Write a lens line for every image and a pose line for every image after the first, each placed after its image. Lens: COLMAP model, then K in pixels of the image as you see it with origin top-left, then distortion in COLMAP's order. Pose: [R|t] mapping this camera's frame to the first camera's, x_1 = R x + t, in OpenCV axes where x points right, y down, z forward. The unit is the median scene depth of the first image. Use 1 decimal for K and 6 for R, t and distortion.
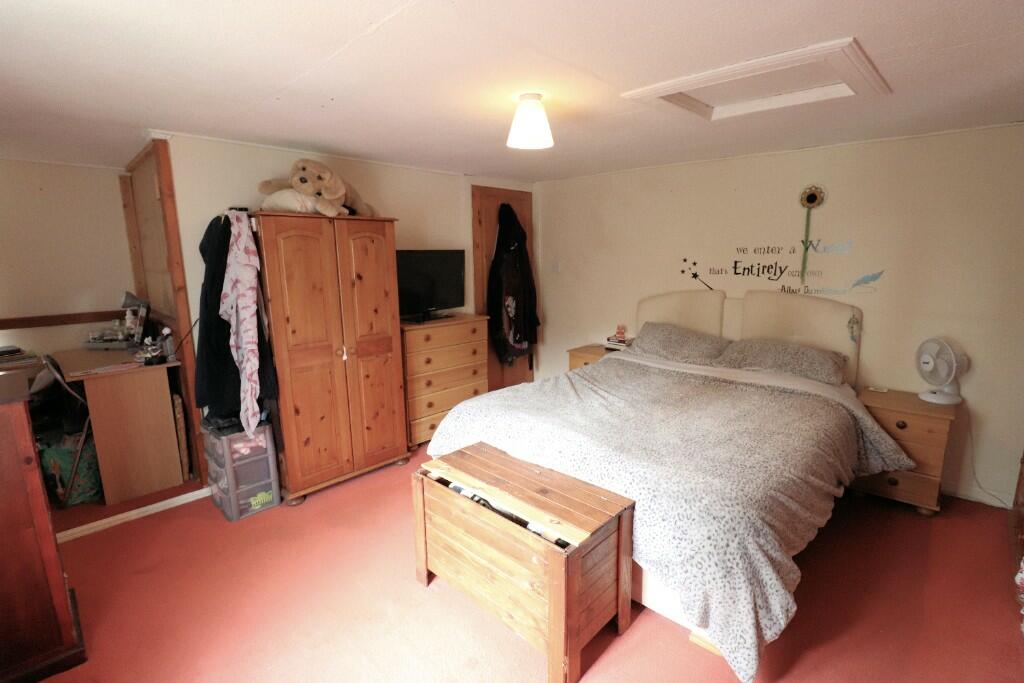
lens RADIAL K [[482.9, 0, 514.6], [0, 482.9, 343.4], [0, 0, 1]] dist [0.000176, -0.000092]
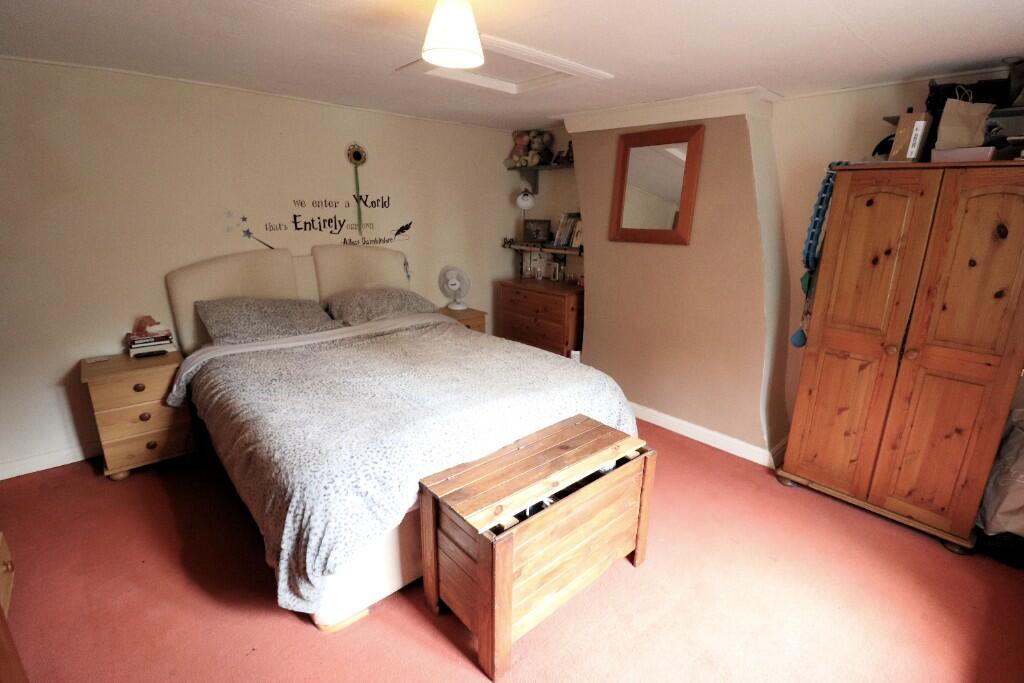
lens RADIAL K [[482.9, 0, 538.1], [0, 482.9, 337.5], [0, 0, 1]] dist [0.000176, -0.000092]
pose [[0.052743, -0.251261, 0.966481, -0.490759], [0.170786, 0.955839, 0.239174, -0.094156], [-0.983896, 0.152447, 0.093326, 0.526710]]
